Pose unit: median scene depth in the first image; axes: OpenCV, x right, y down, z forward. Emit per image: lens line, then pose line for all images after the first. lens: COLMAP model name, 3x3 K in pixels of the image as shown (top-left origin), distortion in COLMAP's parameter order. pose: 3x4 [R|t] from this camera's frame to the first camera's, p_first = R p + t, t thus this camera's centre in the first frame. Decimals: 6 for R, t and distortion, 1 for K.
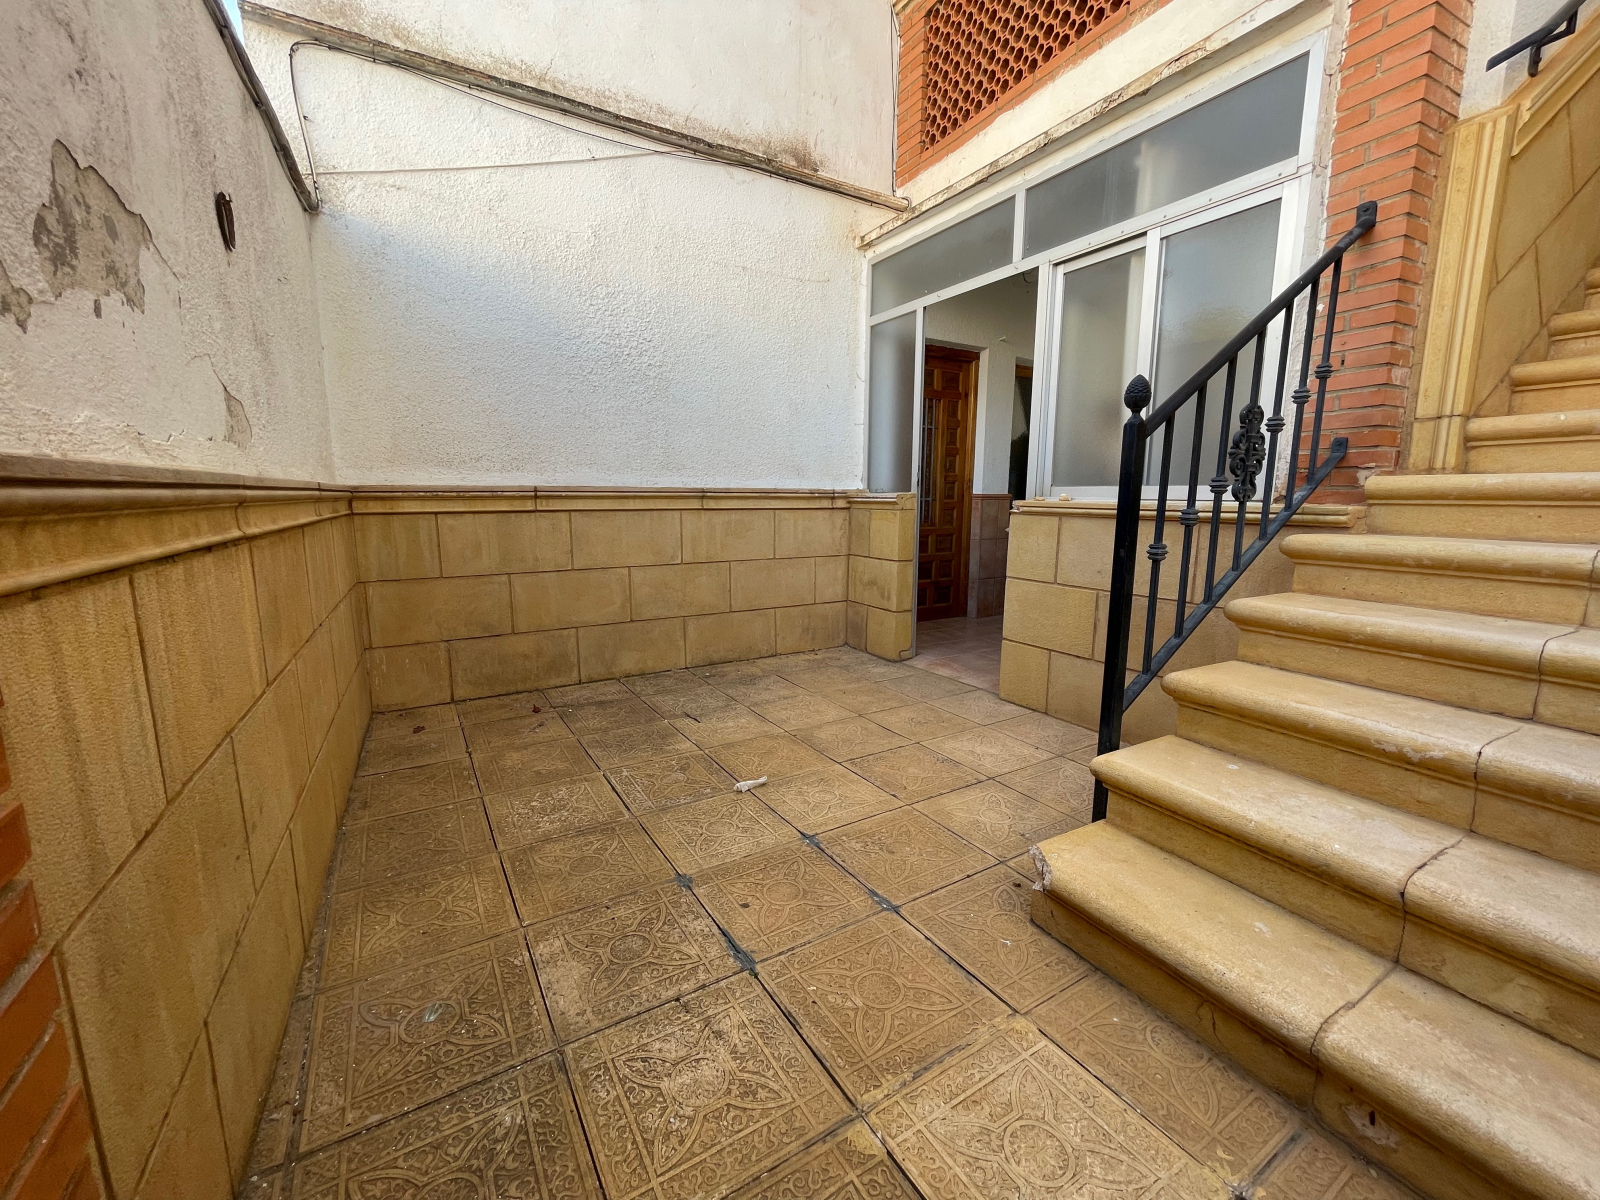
lens RADIAL K [[649.2, 0, 800.0], [0, 649.2, 600.0], [0, 0, 1]] dist [-0.002572, -0.000073]
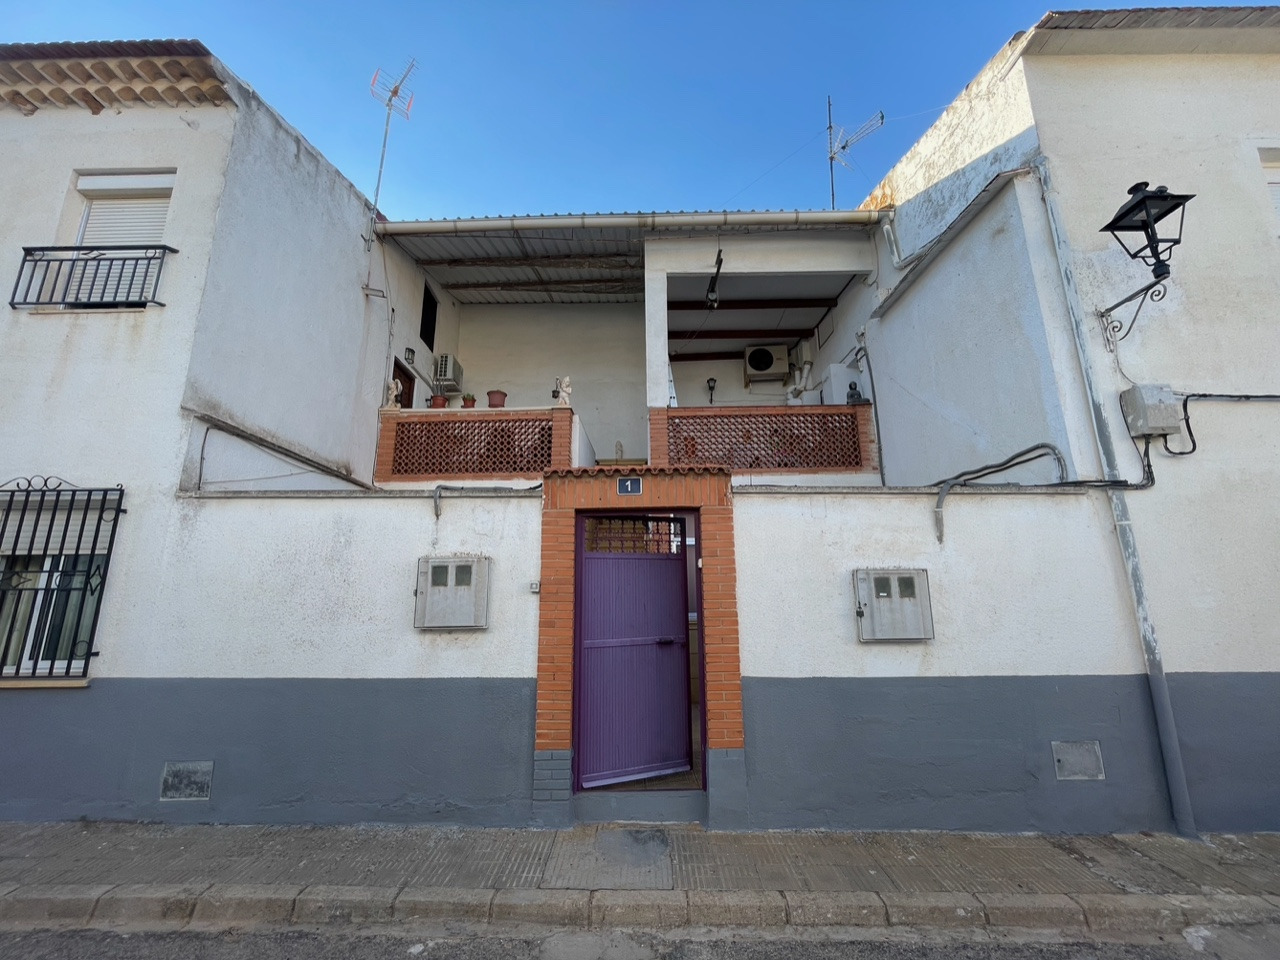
lens RADIAL K [[519.4, 0, 640.0], [0, 519.4, 480.0], [0, 0, 1]] dist [-0.002572, -0.000073]
pose [[0.513688, 0.186485, 0.837465, -0.933646], [0.151295, 0.941108, -0.302366, 0.019172], [-0.844532, 0.282026, 0.455222, -0.593830]]
